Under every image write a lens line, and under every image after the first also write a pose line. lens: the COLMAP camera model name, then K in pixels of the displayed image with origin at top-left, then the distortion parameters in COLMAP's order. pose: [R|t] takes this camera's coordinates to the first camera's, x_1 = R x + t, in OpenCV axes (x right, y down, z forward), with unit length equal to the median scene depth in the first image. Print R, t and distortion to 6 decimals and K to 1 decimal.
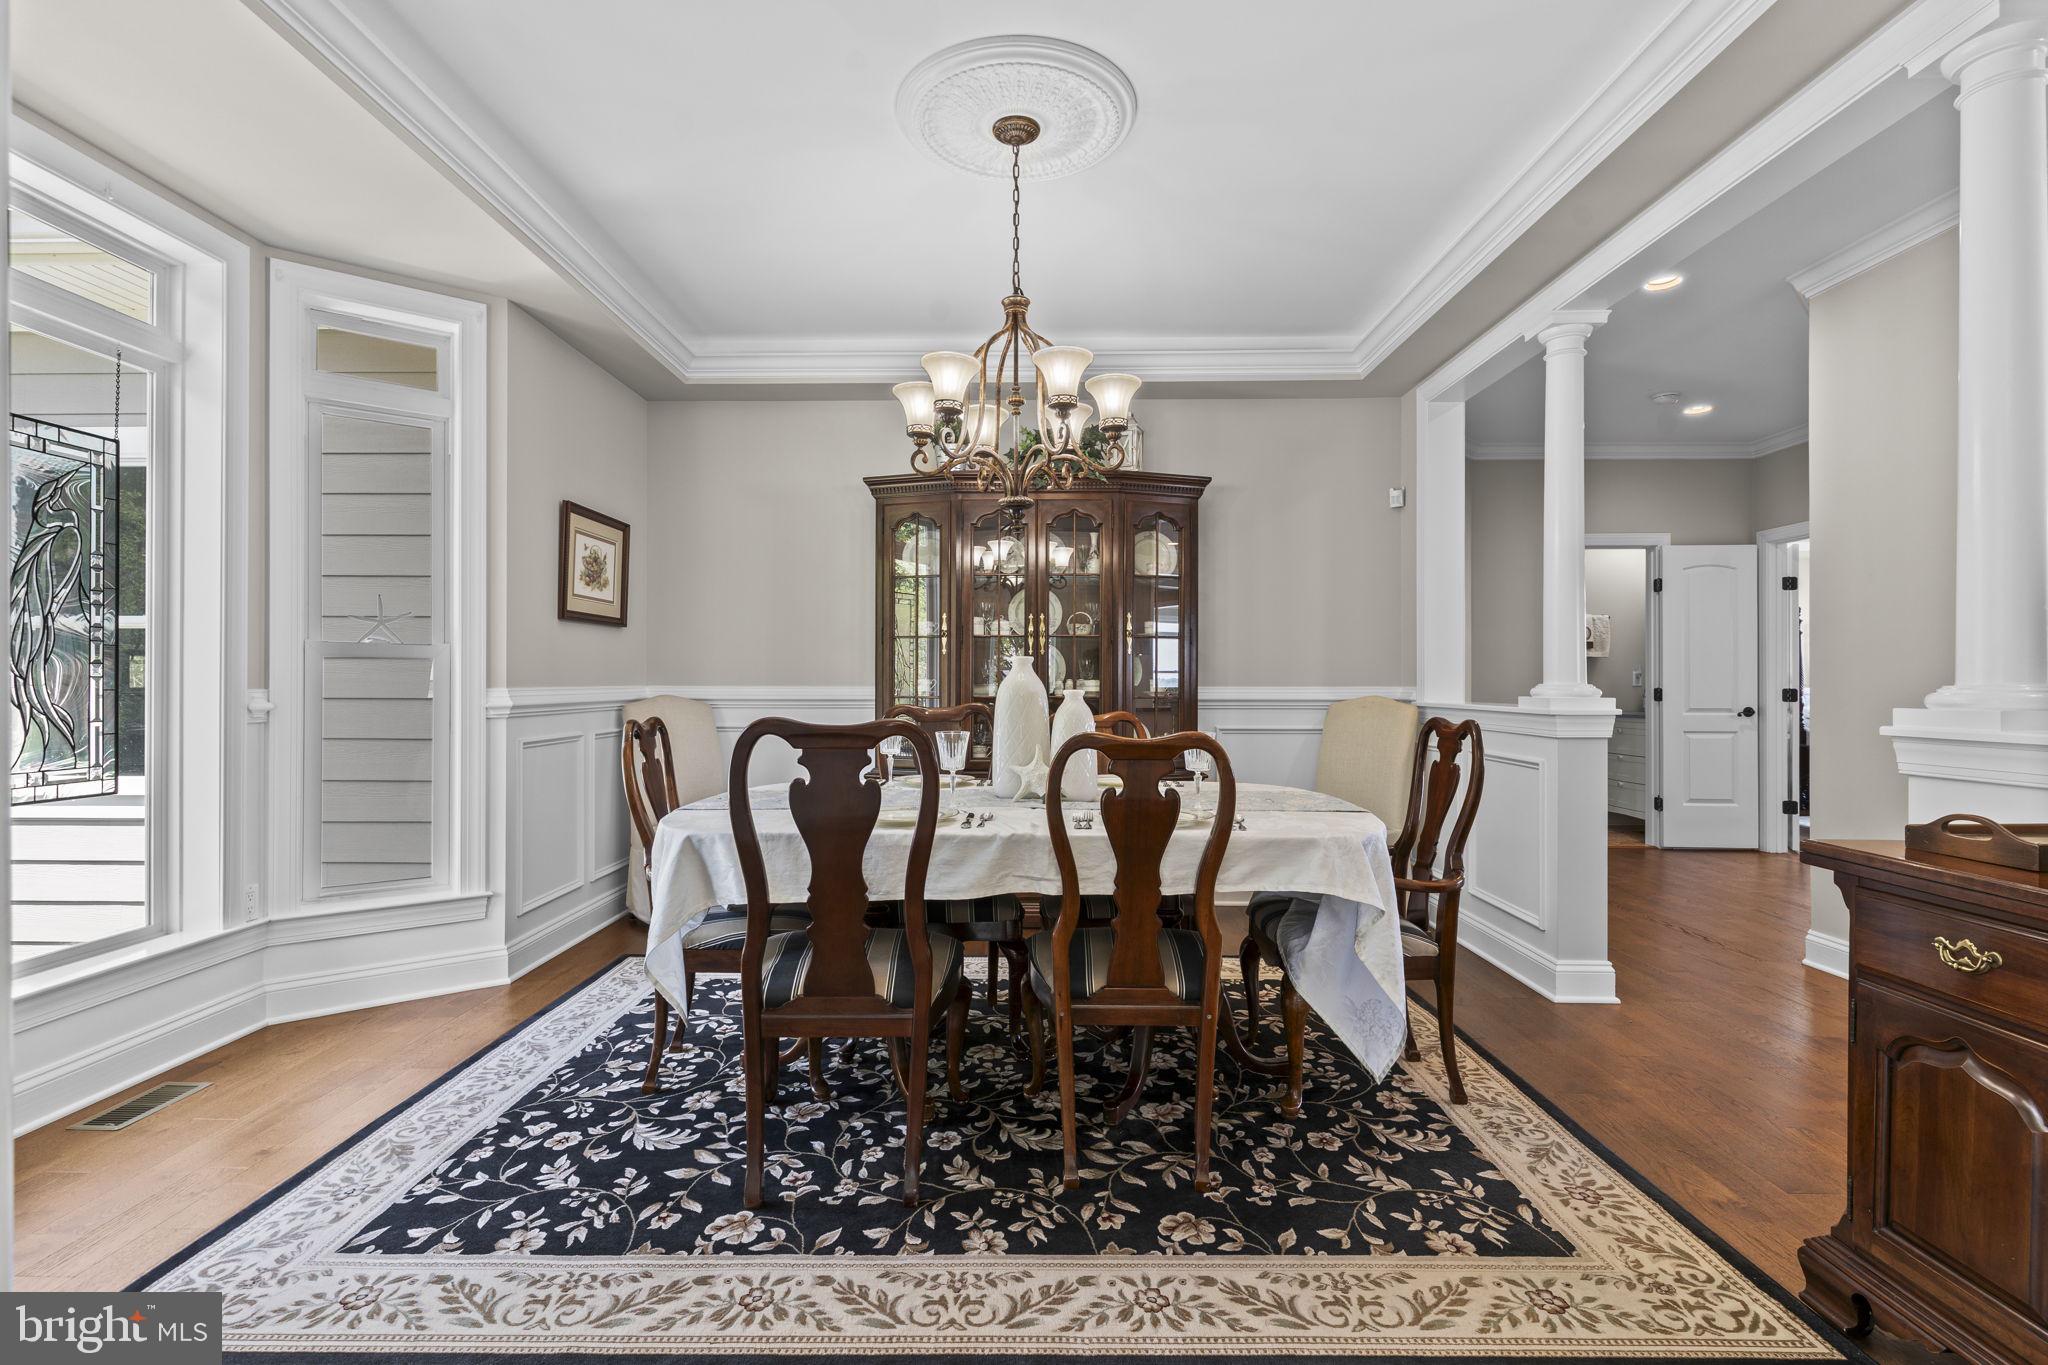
lens RADIAL K [[988.7, 0, 1009.9], [0, 988.7, 673.1], [0, 0, 1]] dist [-0.000169, -0.000220]
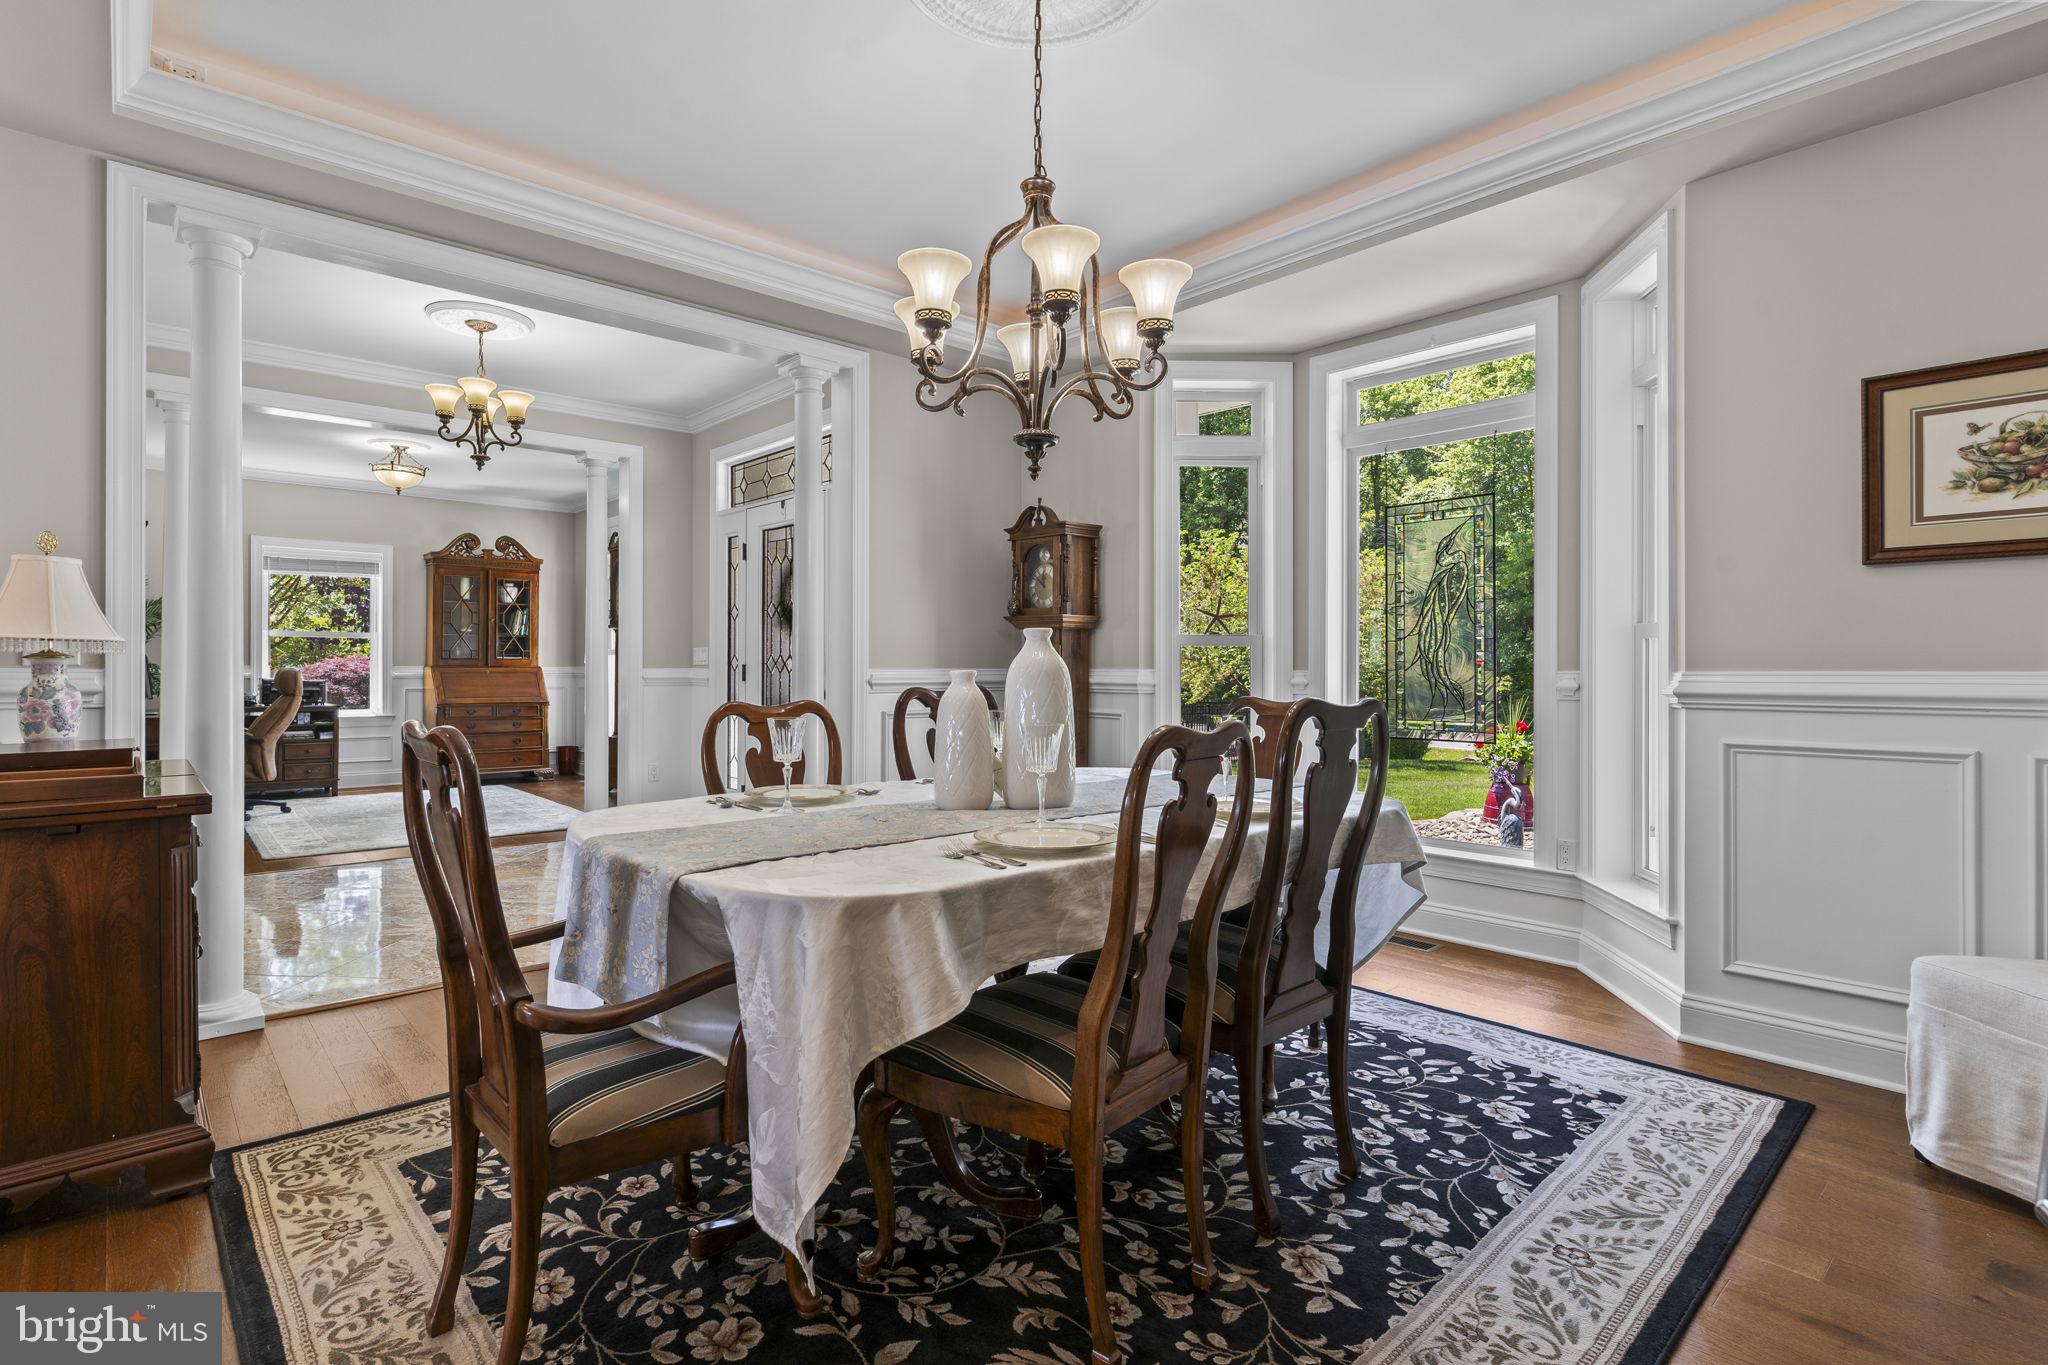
lens RADIAL K [[988.7, 0, 1009.9], [0, 988.7, 673.1], [0, 0, 1]] dist [-0.000169, -0.000220]
pose [[-0.729525, 0.003003, -0.683948, 0.510340], [0.006314, 0.999977, -0.002344, 0.016312], [0.683925, -0.006028, -0.729527, 1.410399]]
